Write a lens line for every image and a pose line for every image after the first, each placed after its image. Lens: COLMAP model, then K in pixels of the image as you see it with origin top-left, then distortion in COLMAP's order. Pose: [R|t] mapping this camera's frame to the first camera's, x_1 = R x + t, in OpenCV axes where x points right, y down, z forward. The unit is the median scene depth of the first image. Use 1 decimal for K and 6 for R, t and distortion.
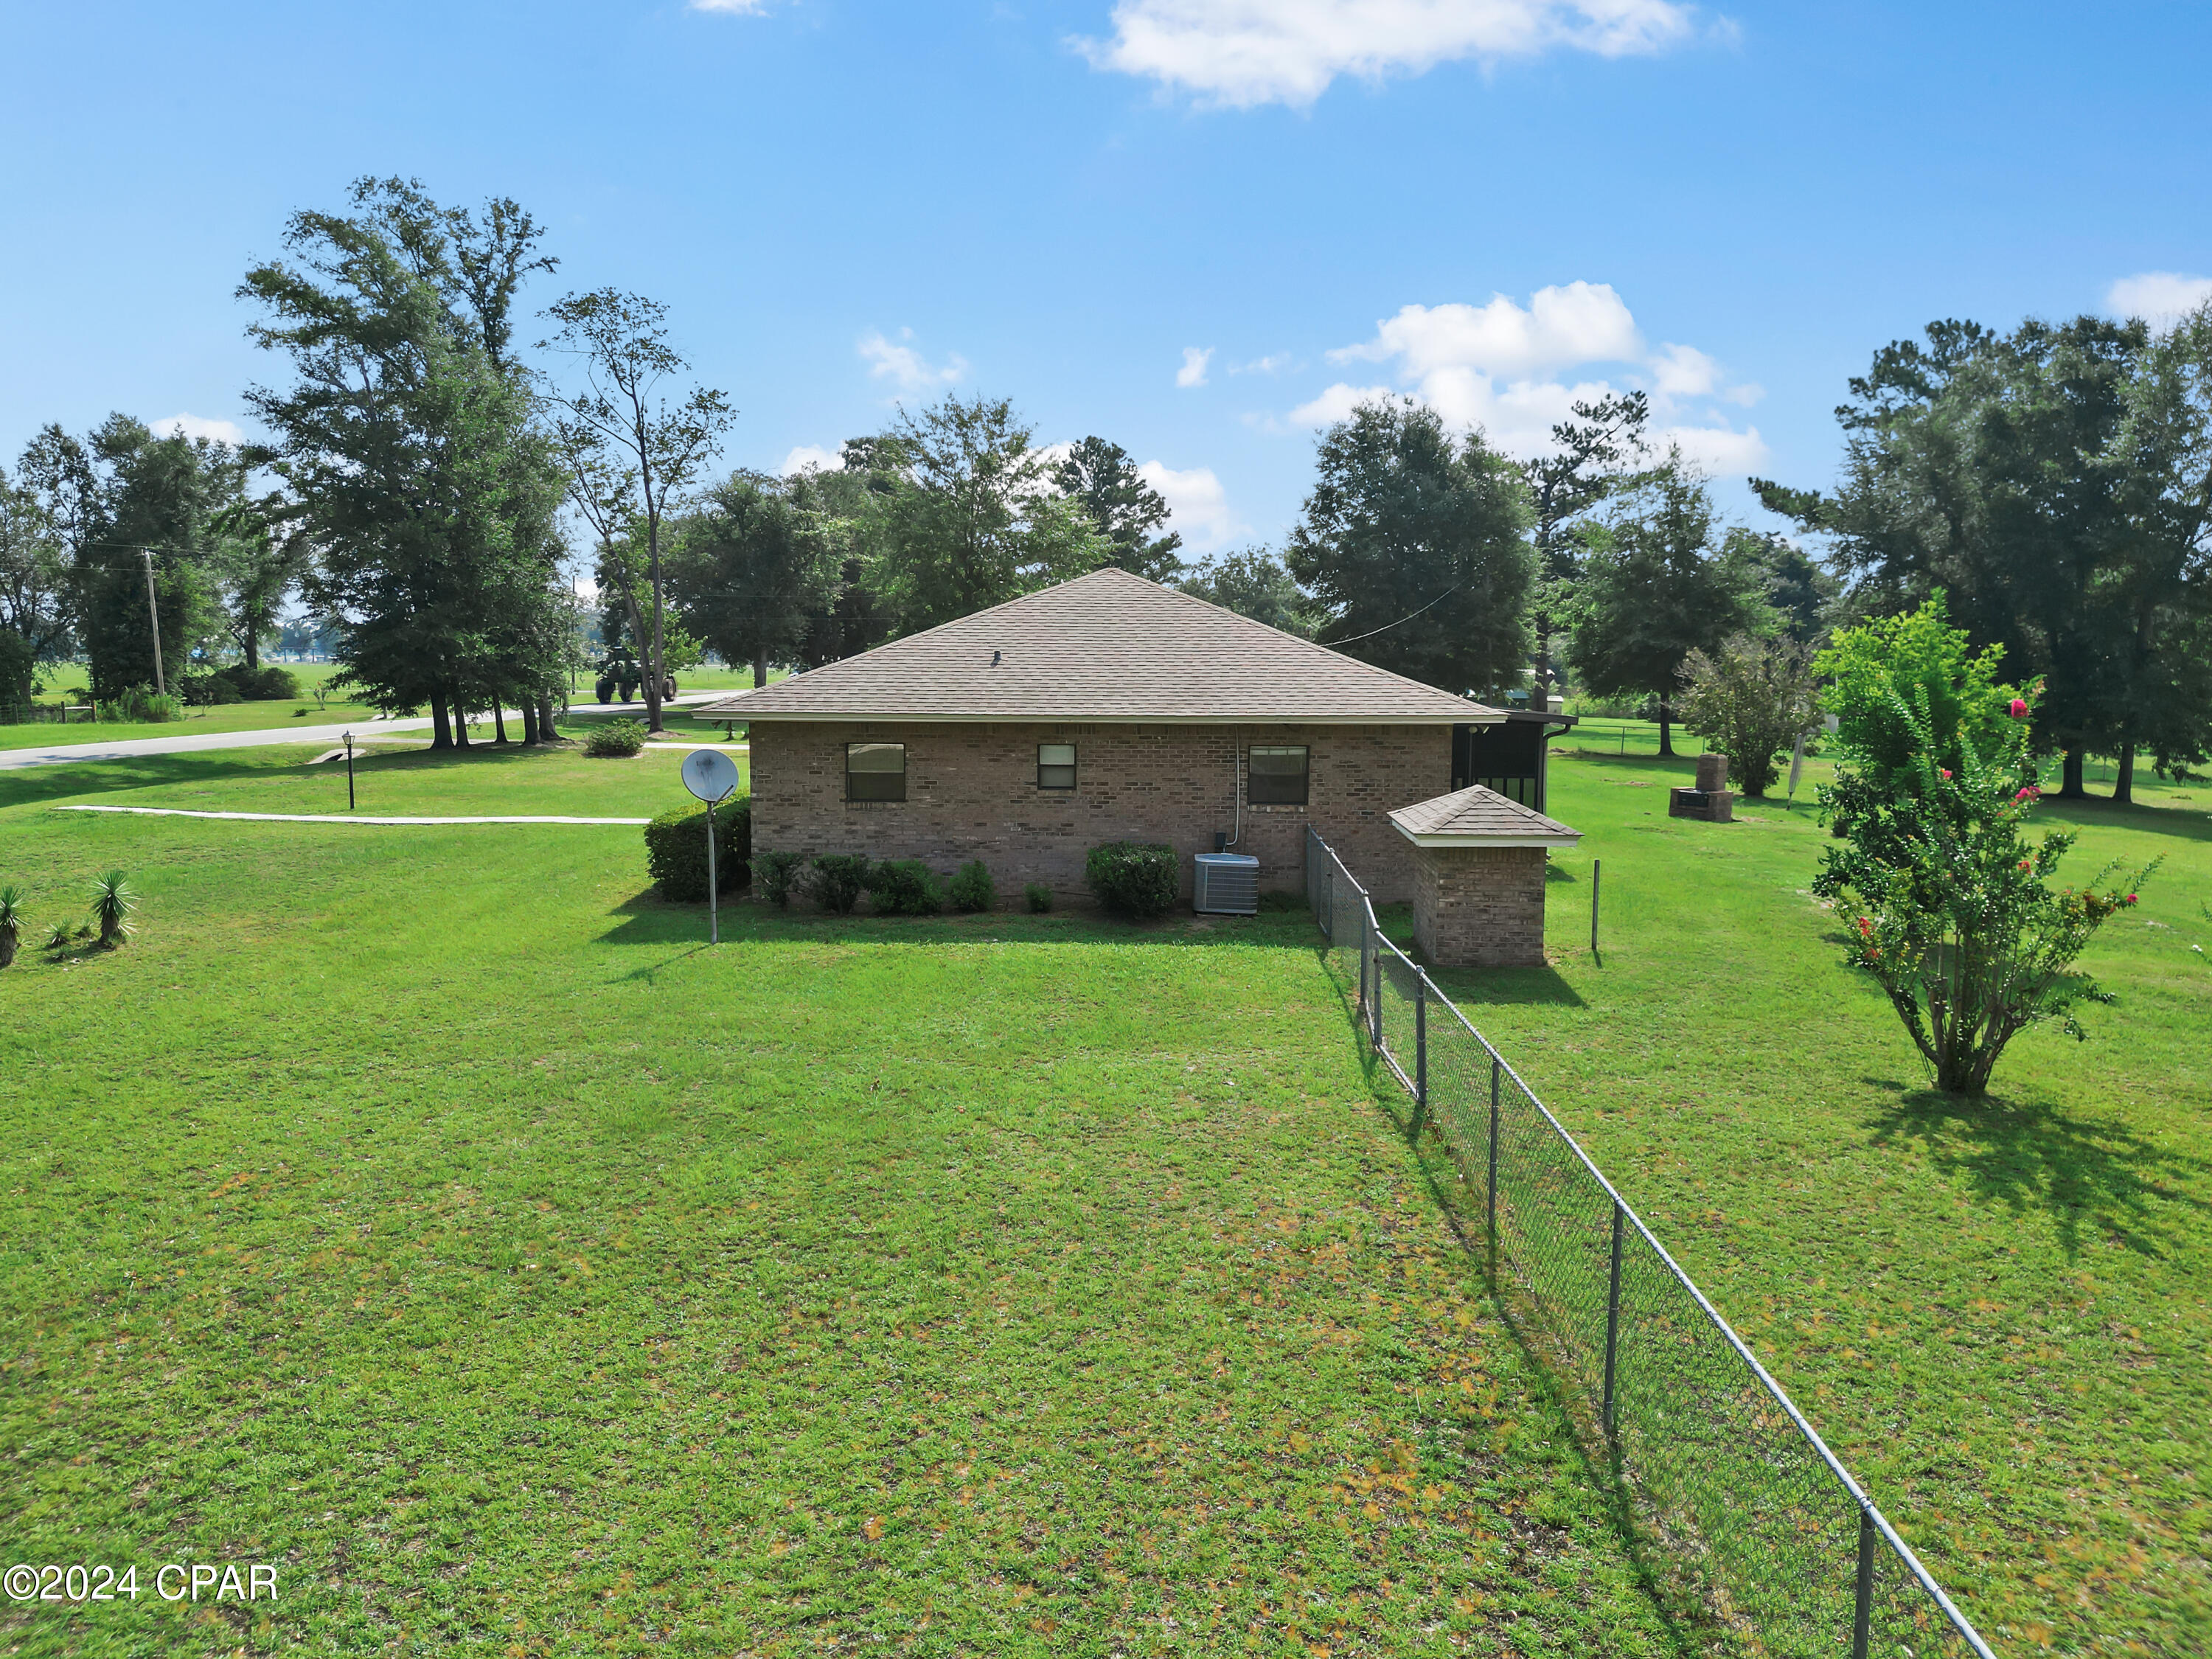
lens RADIAL K [[1551.5, 0, 1106.0], [0, 1551.5, 829.5], [0, 0, 1]] dist [0.022315, -0.004692]
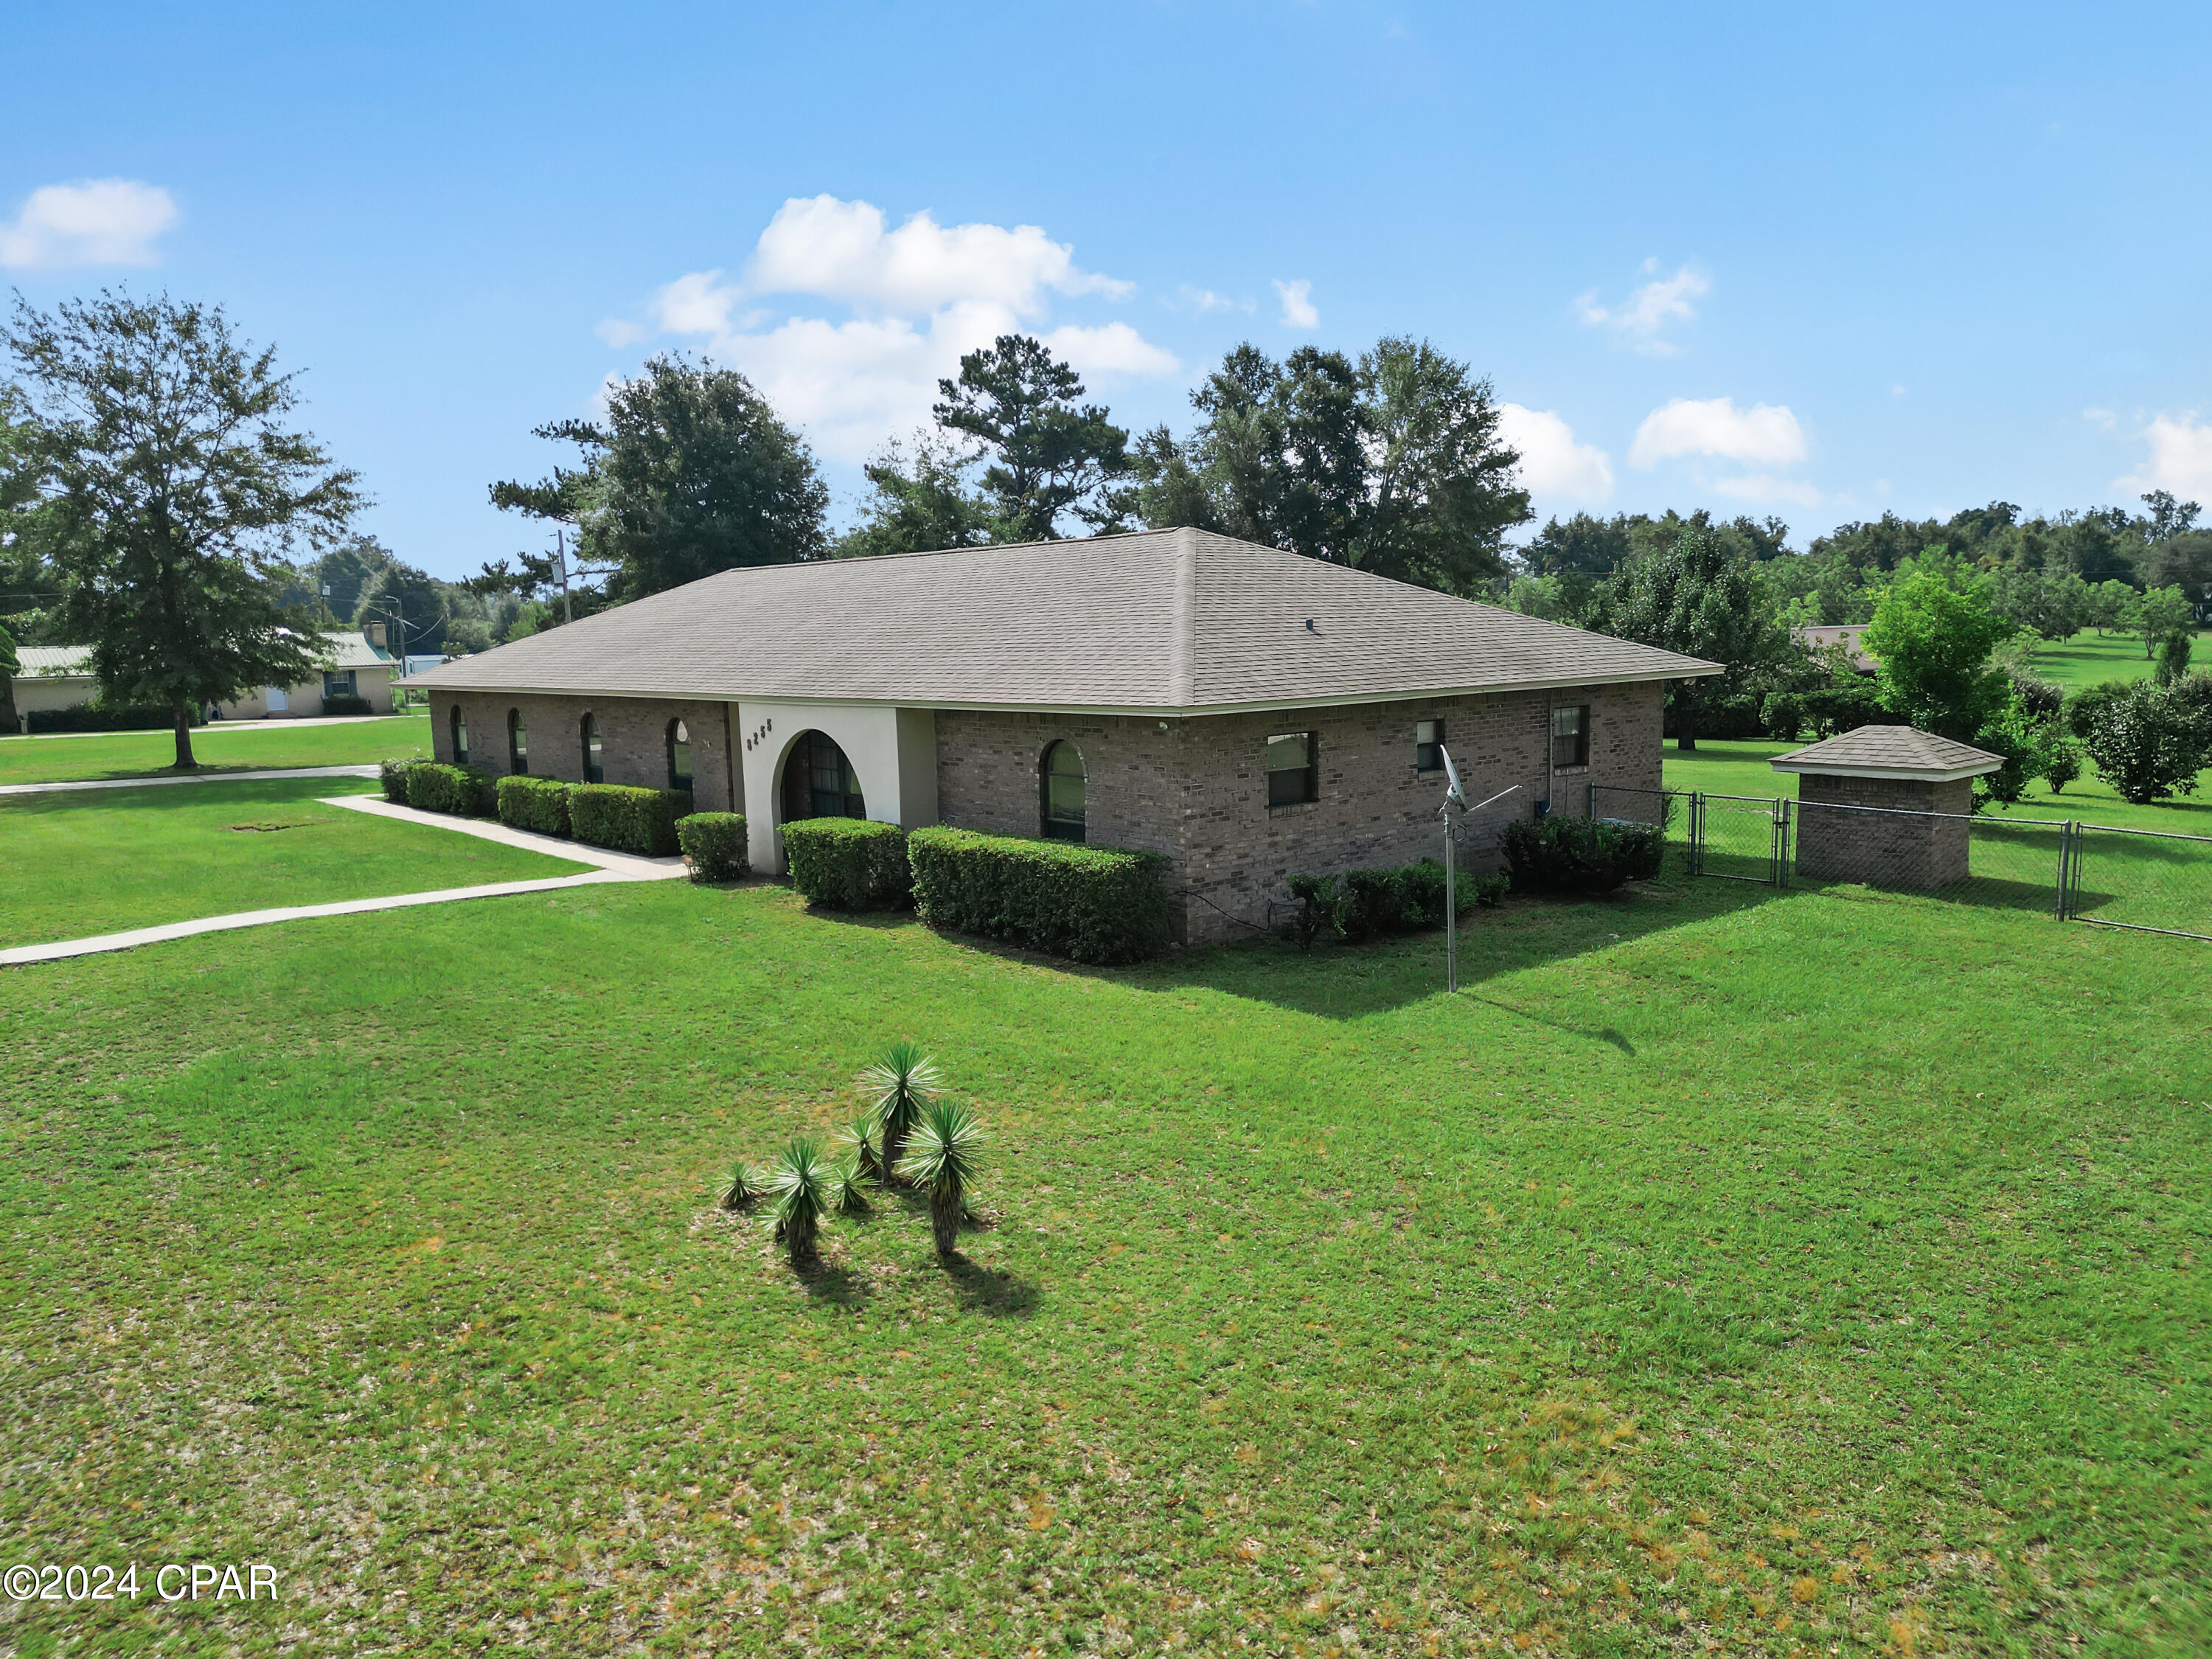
lens RADIAL K [[1551.5, 0, 1106.0], [0, 1551.5, 829.5], [0, 0, 1]] dist [0.022315, -0.004692]
pose [[0.726172, -0.108519, 0.678894, -0.435577], [0.103156, 0.993484, 0.048465, -0.030693], [-0.679730, 0.034838, 0.732635, 0.263111]]
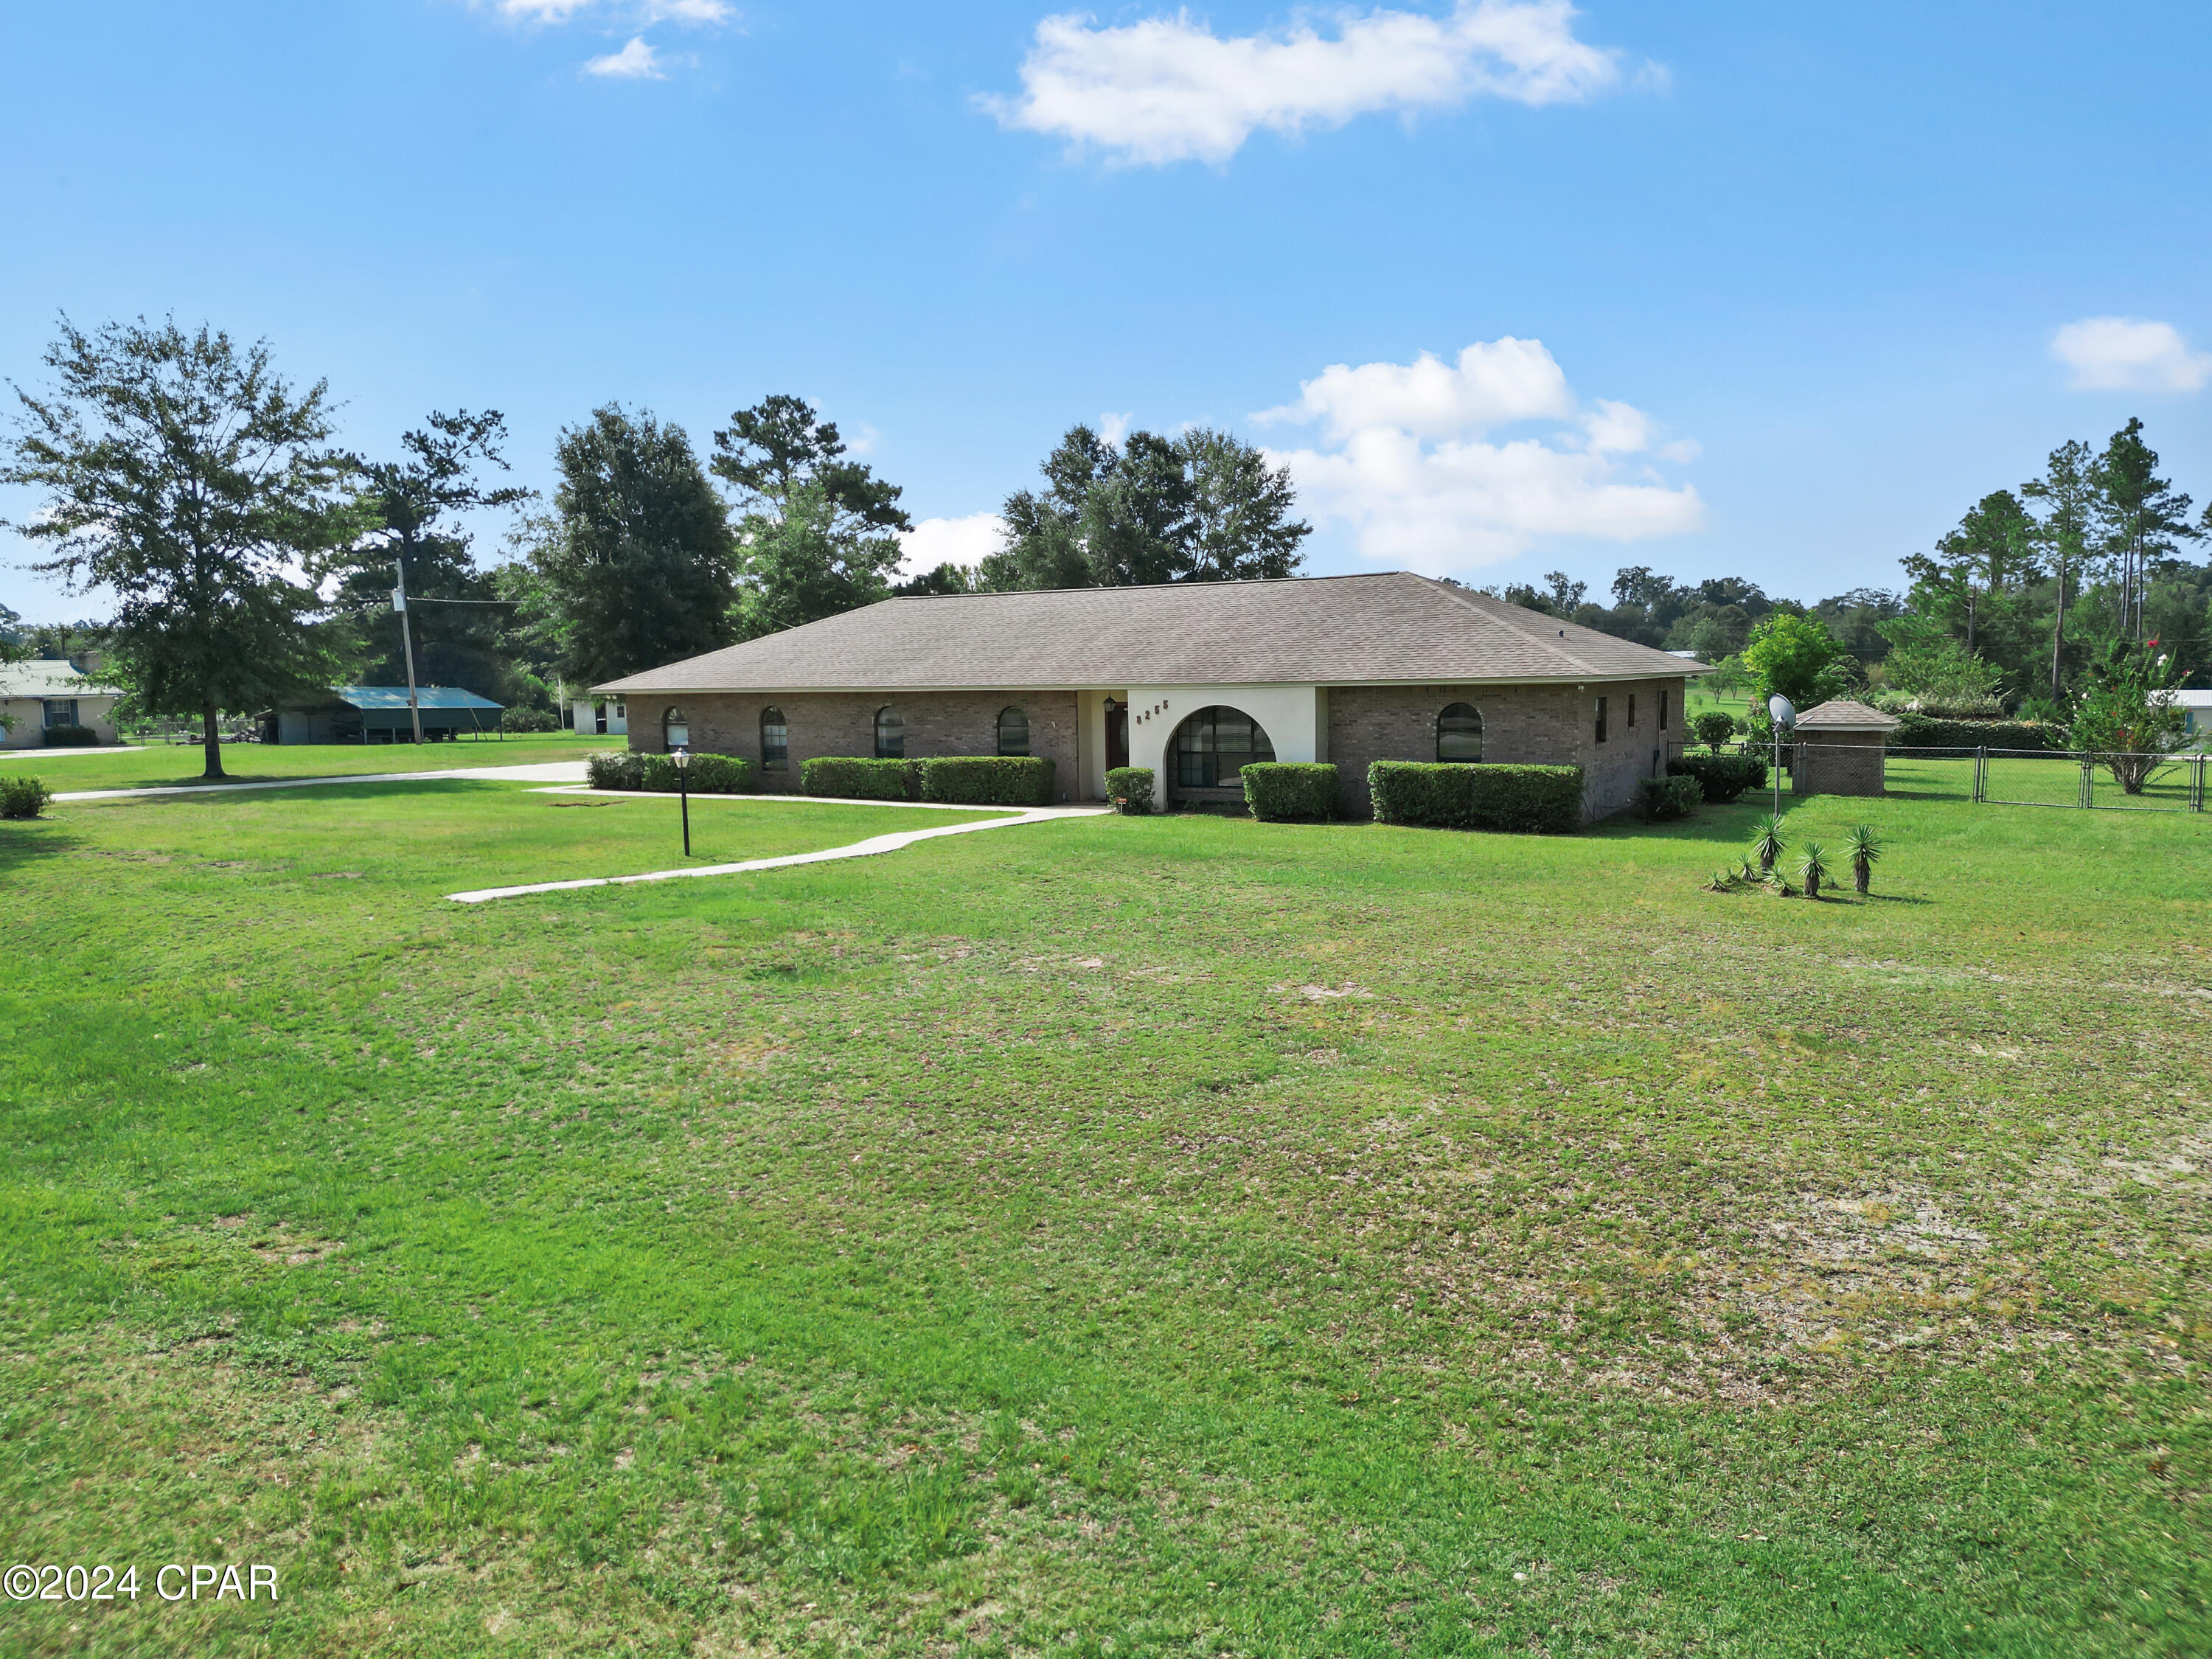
lens RADIAL K [[1551.5, 0, 1106.0], [0, 1551.5, 829.5], [0, 0, 1]] dist [0.022315, -0.004692]
pose [[0.467201, -0.099317, 0.878556, -0.902306], [0.114620, 0.992089, 0.051198, -0.034545], [-0.876690, 0.076780, 0.474888, 0.421000]]
